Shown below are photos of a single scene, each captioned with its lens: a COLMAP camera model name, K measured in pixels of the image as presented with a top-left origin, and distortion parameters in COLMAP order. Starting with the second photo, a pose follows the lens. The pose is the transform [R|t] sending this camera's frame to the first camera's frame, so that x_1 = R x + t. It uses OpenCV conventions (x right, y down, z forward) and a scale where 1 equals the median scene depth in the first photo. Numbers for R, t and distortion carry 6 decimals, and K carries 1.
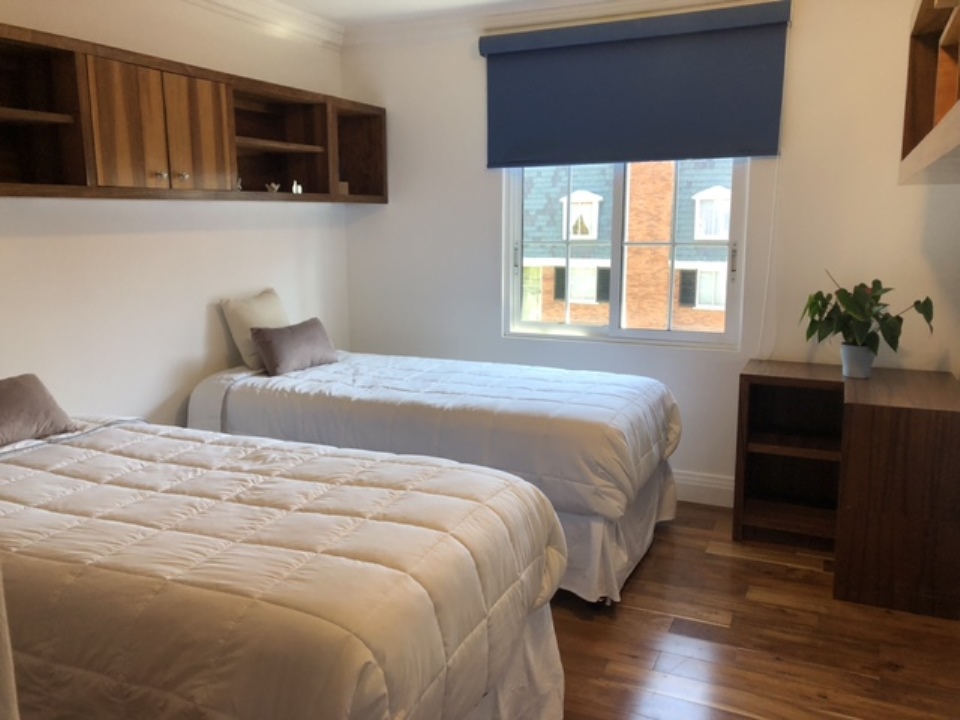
lens RADIAL K [[787.9, 0, 476.6], [0, 787.9, 361.1], [0, 0, 1]] dist [0.061411, -0.074654]
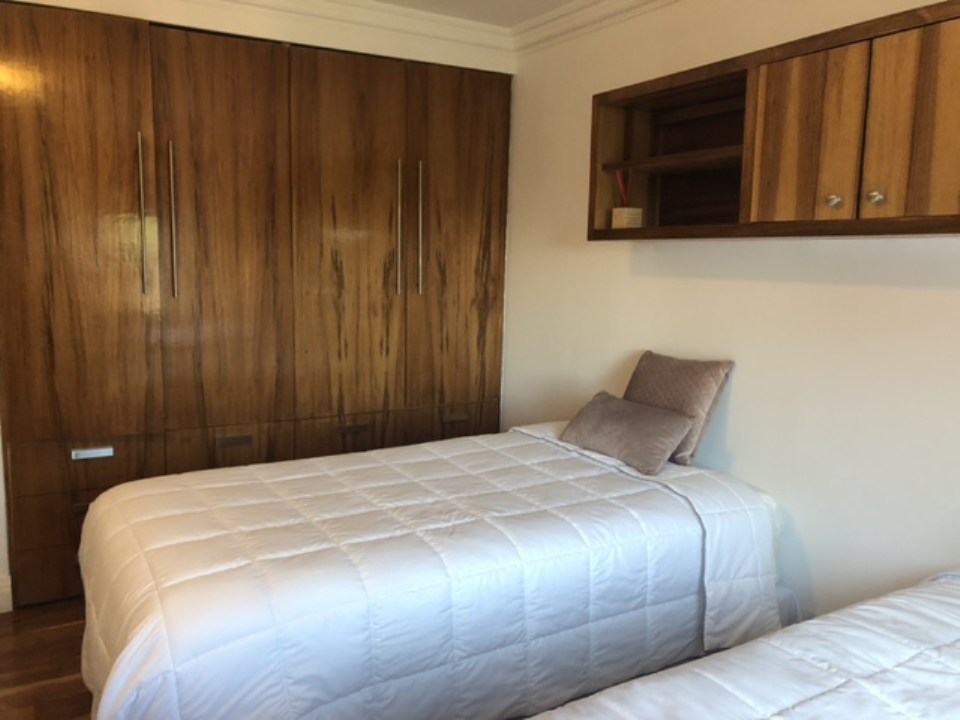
lens RADIAL K [[787.9, 0, 477.7], [0, 787.9, 358.3], [0, 0, 1]] dist [0.061411, -0.074654]
pose [[0.724442, 0.101674, -0.681796, -0.132763], [-0.138952, 0.990299, 0.000037, -0.053070], [0.675186, 0.094709, 0.731542, 0.281102]]
